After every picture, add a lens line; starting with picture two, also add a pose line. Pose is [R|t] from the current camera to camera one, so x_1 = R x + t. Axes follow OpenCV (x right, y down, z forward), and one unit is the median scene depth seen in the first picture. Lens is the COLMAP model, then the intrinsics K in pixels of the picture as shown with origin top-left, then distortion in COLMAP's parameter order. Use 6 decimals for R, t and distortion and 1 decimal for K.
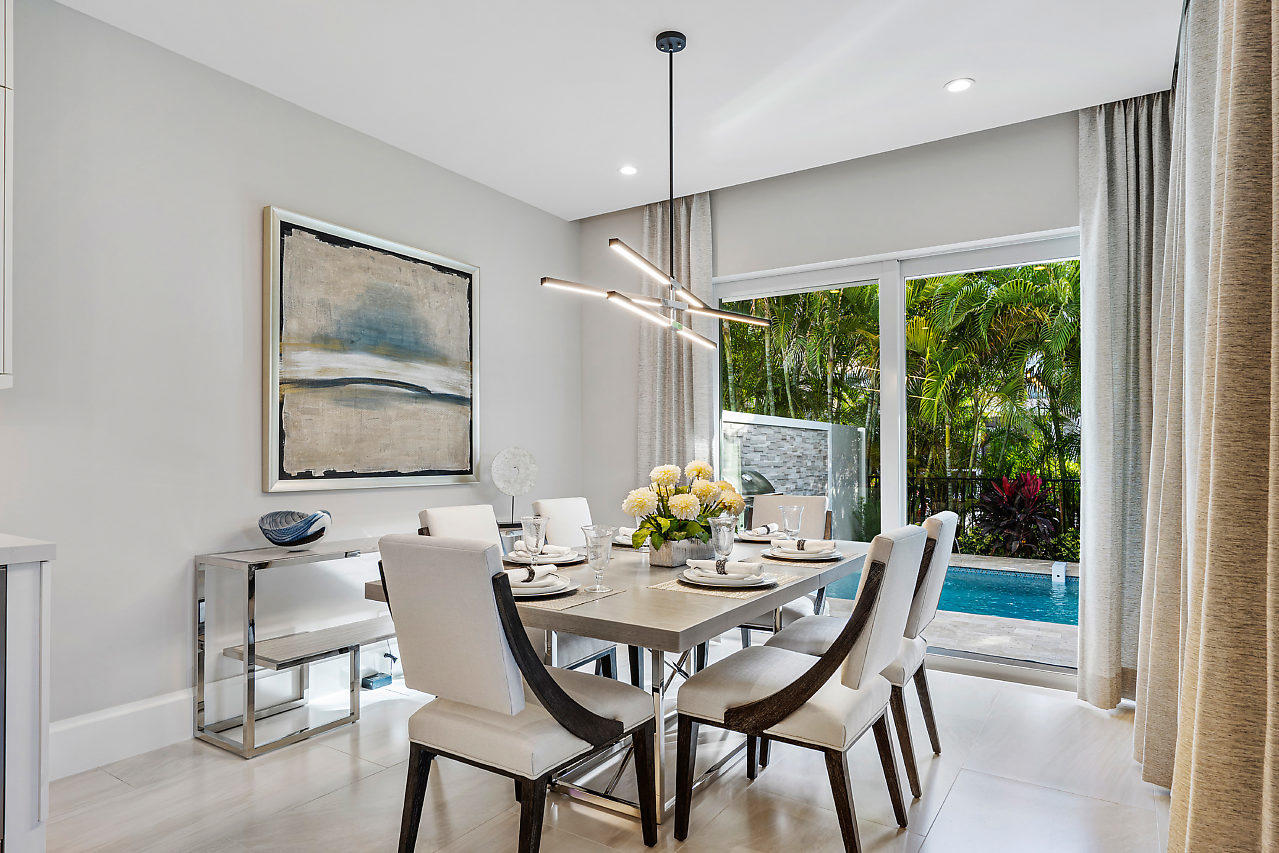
lens RADIAL K [[735.9, 0, 639.3], [0, 735.9, 449.6], [0, 0, 1]] dist [-0.001208, -0.000237]
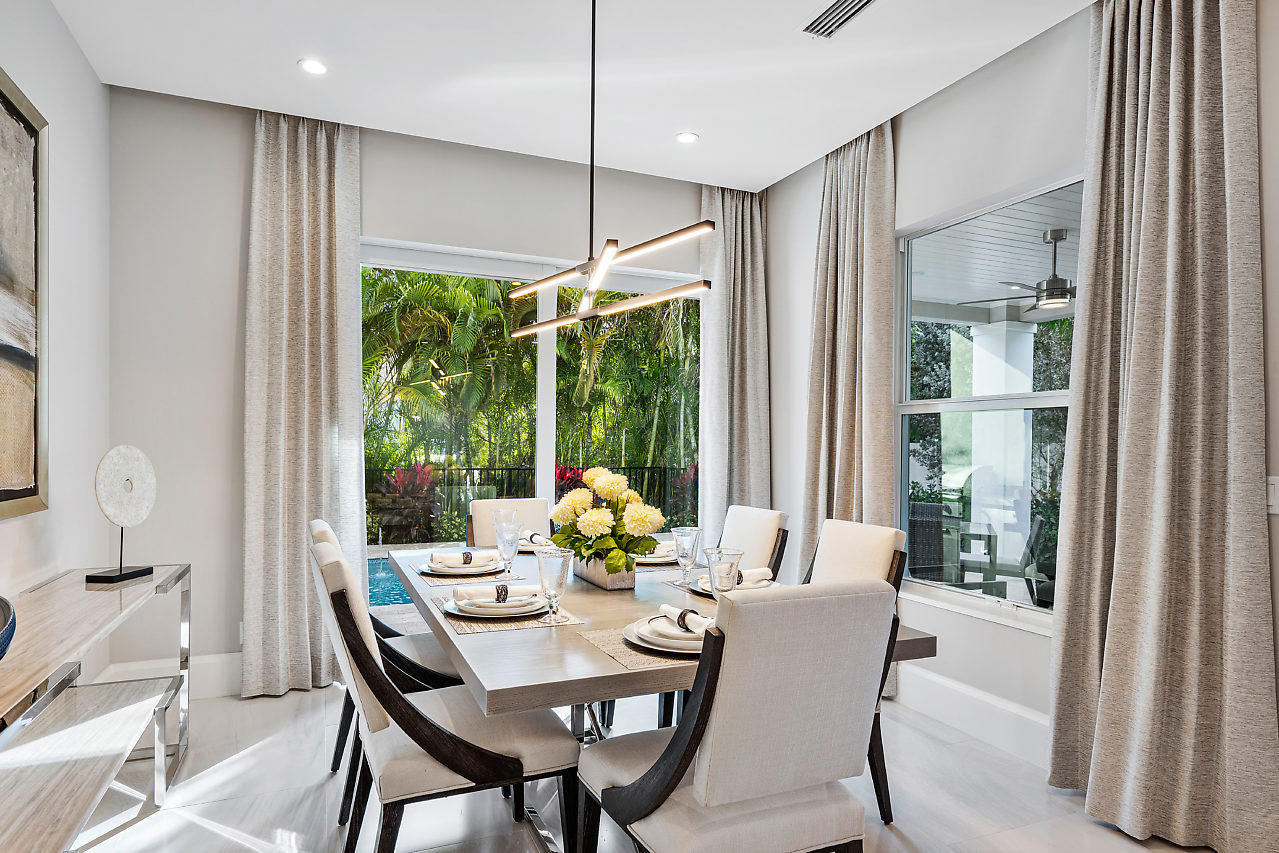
lens RADIAL K [[735.9, 0, 639.3], [0, 735.9, 449.6], [0, 0, 1]] dist [-0.001208, -0.000237]
pose [[0.556894, -0.002789, 0.830579, -0.436288], [-0.011692, 0.999869, 0.011197, -0.011883], [-0.830501, -0.015947, 0.556788, 0.314183]]
